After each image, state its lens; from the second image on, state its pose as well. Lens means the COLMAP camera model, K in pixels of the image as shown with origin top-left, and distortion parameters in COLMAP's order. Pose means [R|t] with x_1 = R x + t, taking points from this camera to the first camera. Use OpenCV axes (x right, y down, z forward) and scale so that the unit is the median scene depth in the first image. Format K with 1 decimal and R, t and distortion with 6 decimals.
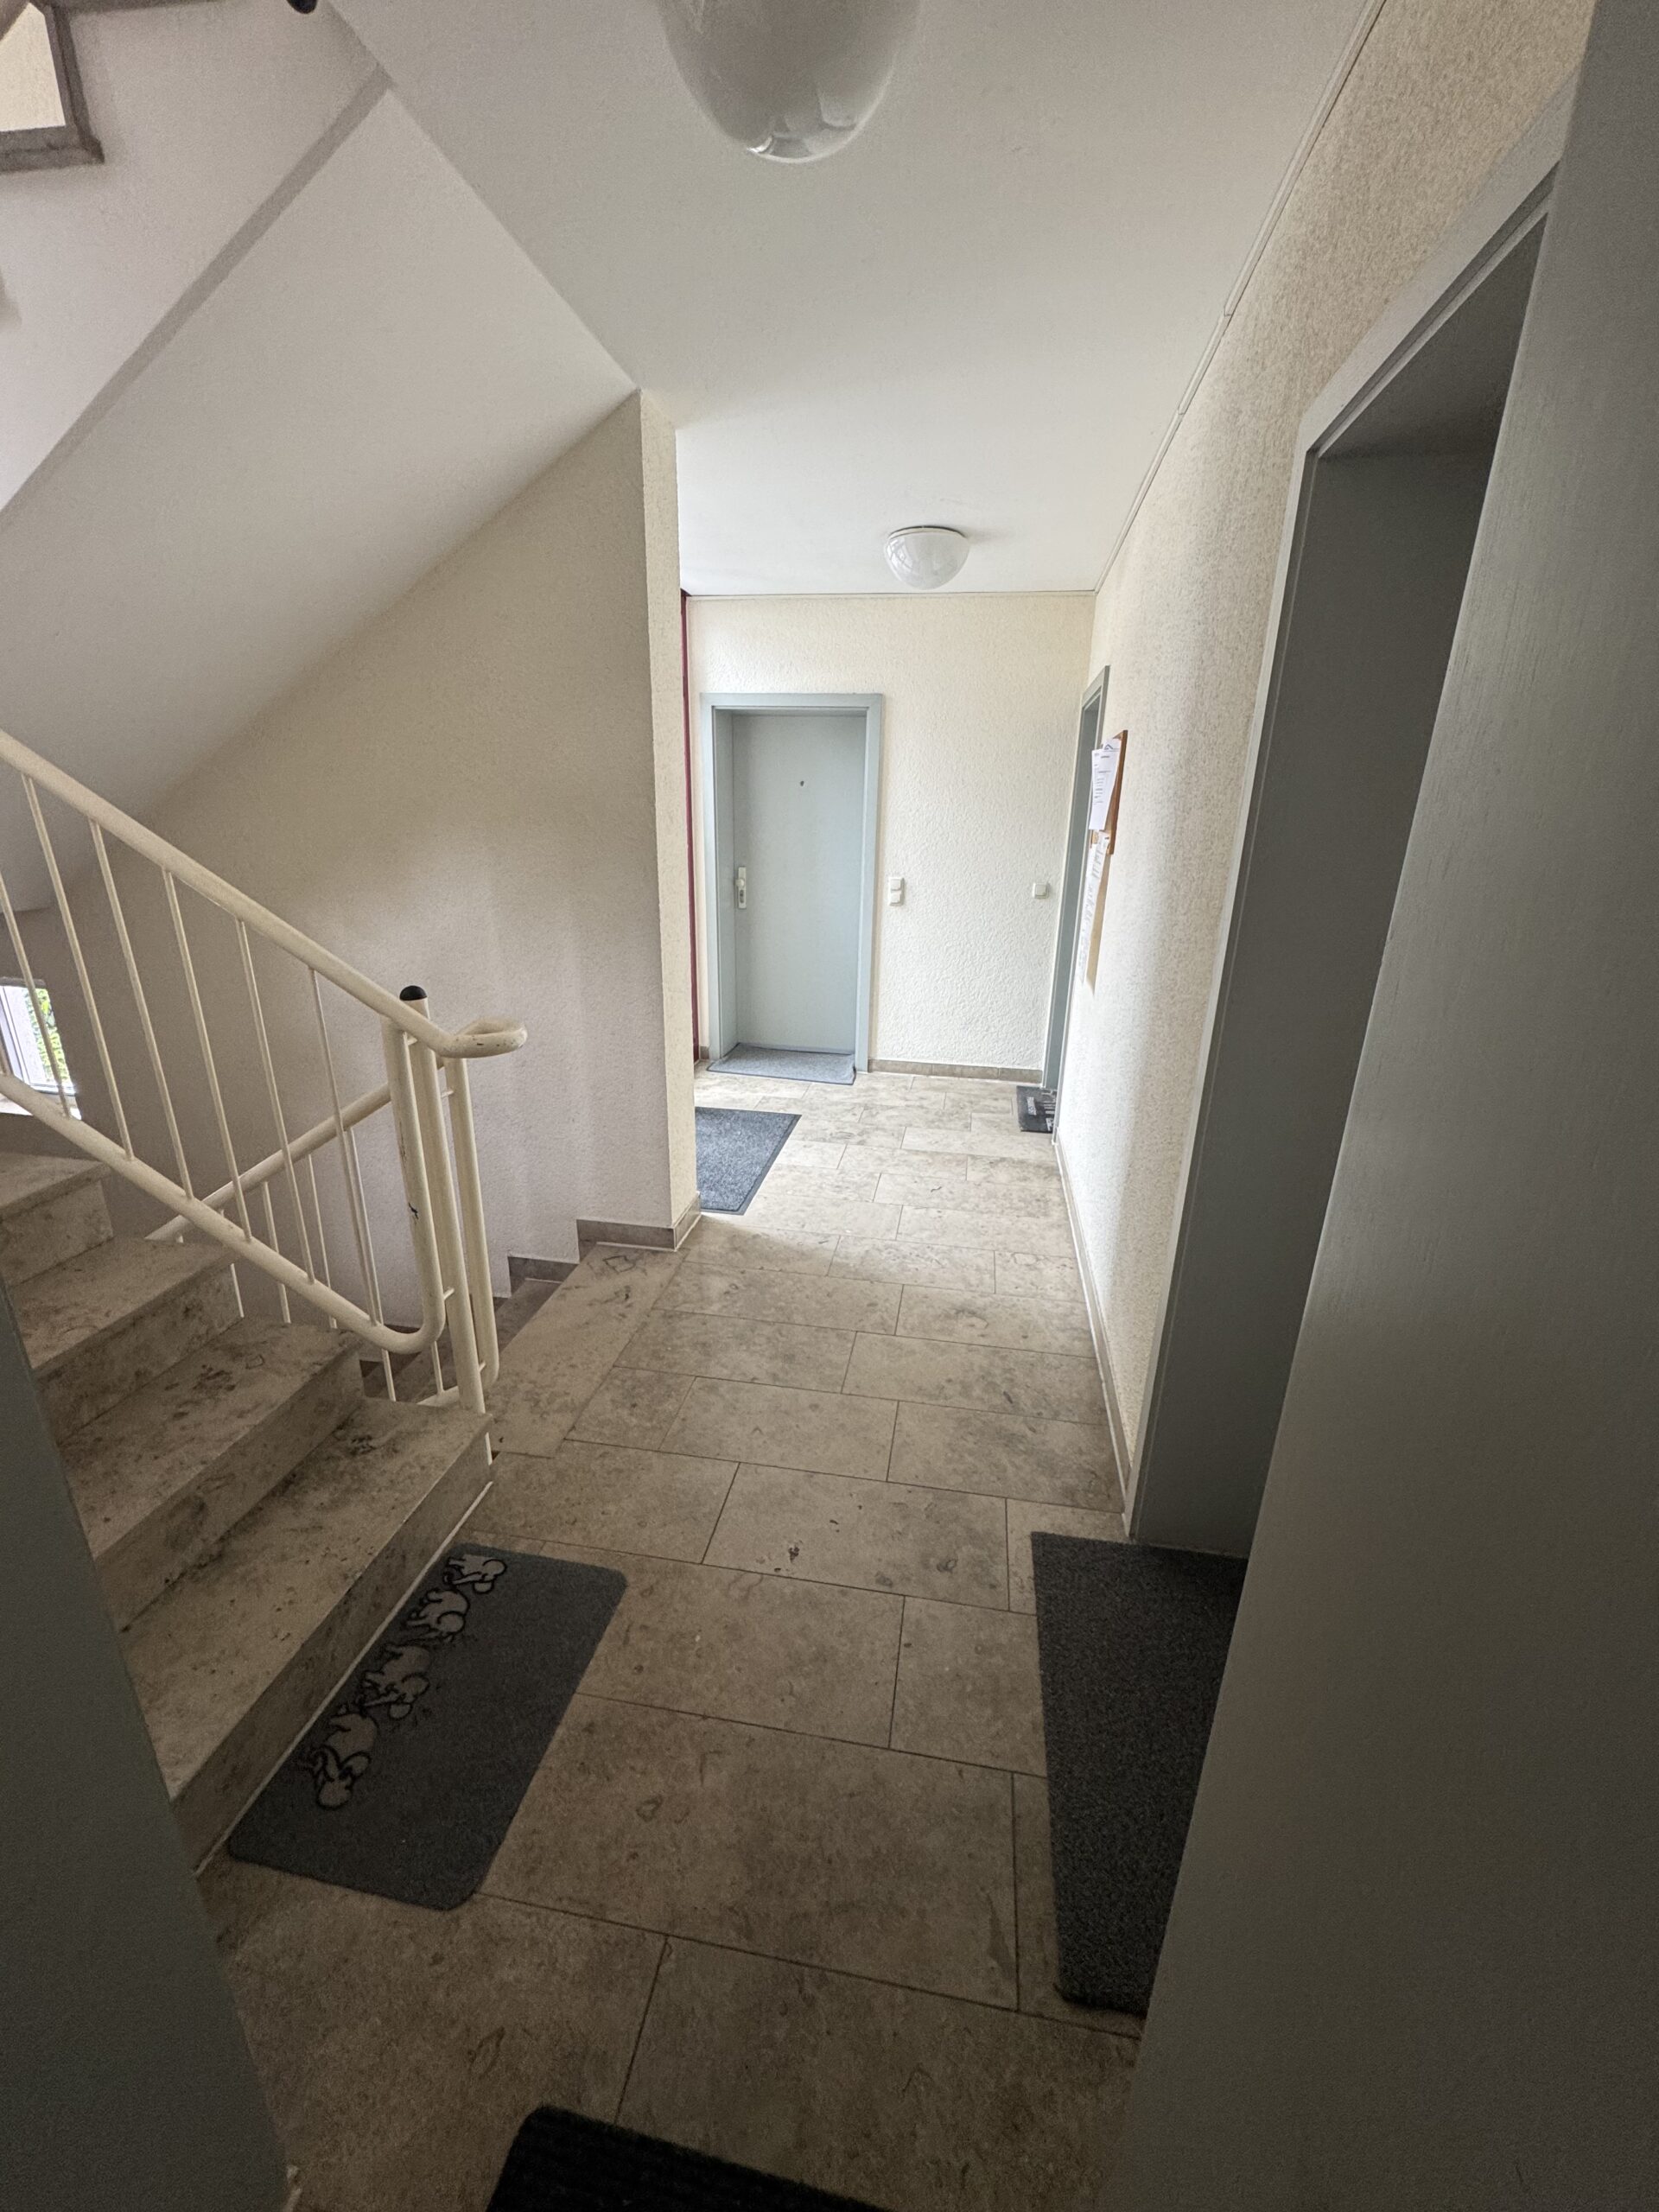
lens RADIAL K [[875.4, 0, 827.7], [0, 875.4, 1113.2], [0, 0, 1]] dist [-0.002155, 0.000471]
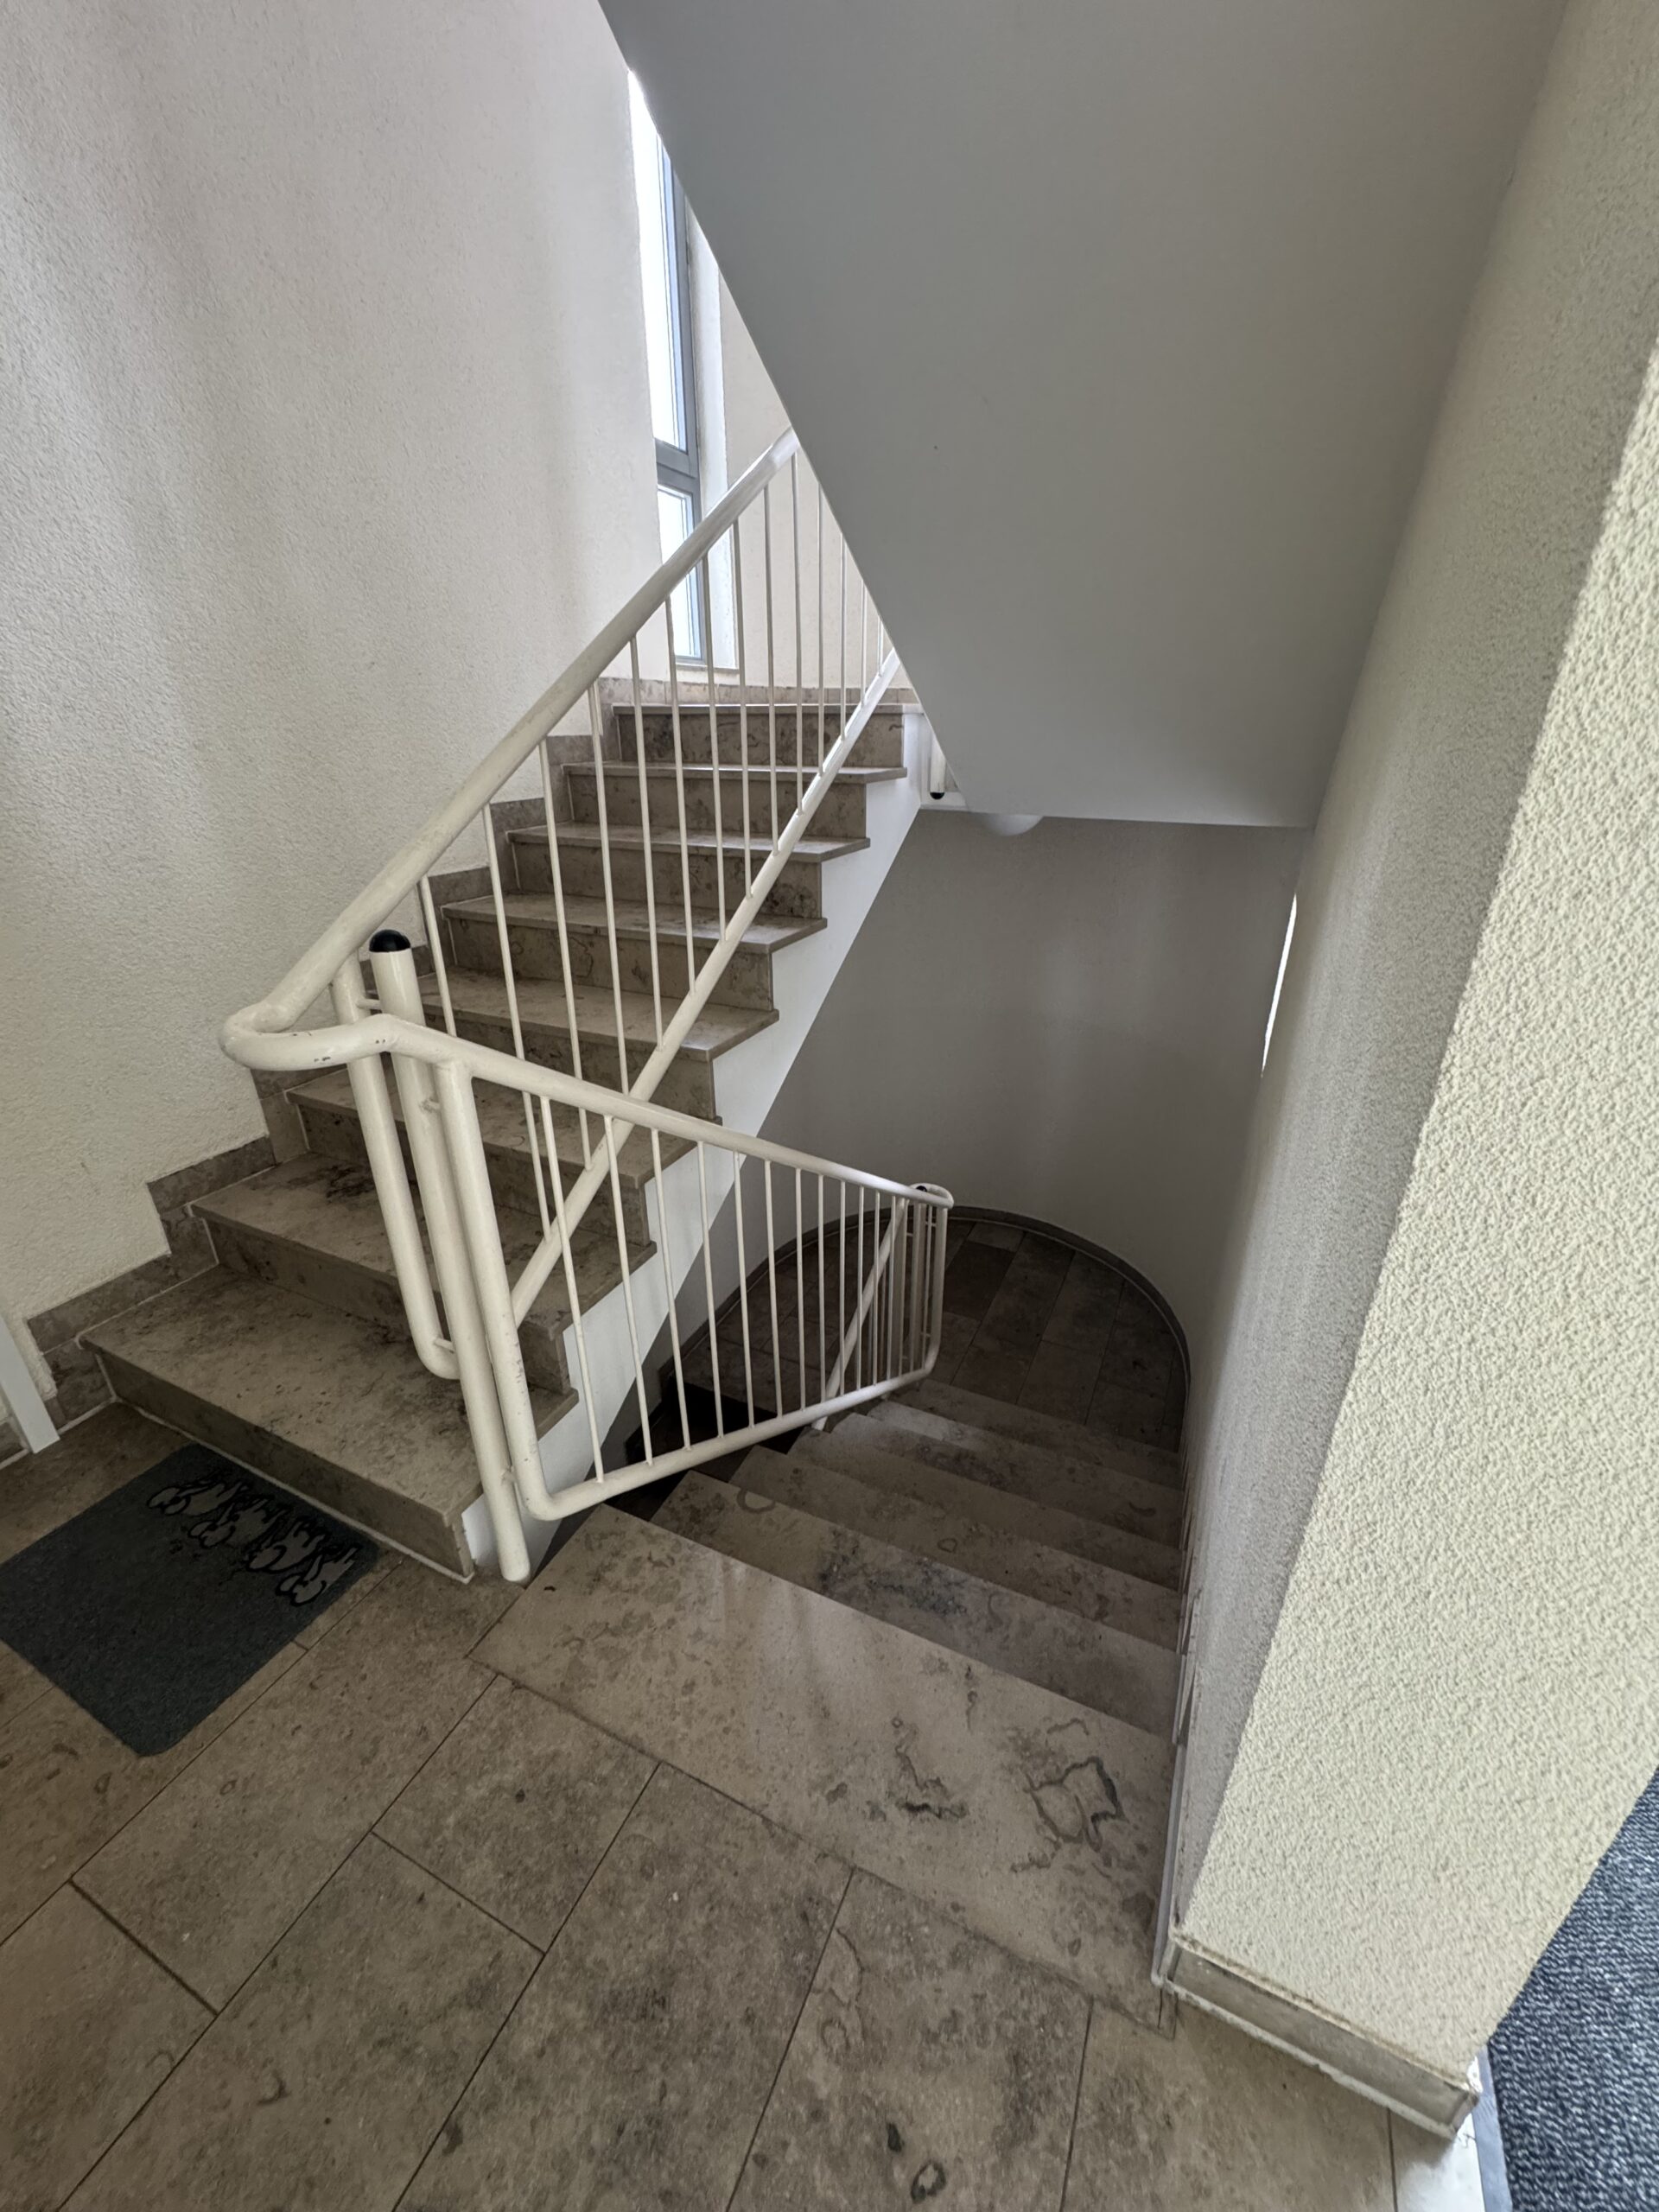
lens RADIAL K [[875.4, 0, 829.6], [0, 875.4, 1101.7], [0, 0, 1]] dist [-0.002155, 0.000471]
pose [[-0.270515, 0.374195, -0.887018, 0.024890], [-0.307367, 0.839579, 0.447920, -0.176814], [0.912331, 0.393809, -0.112104, 0.571815]]
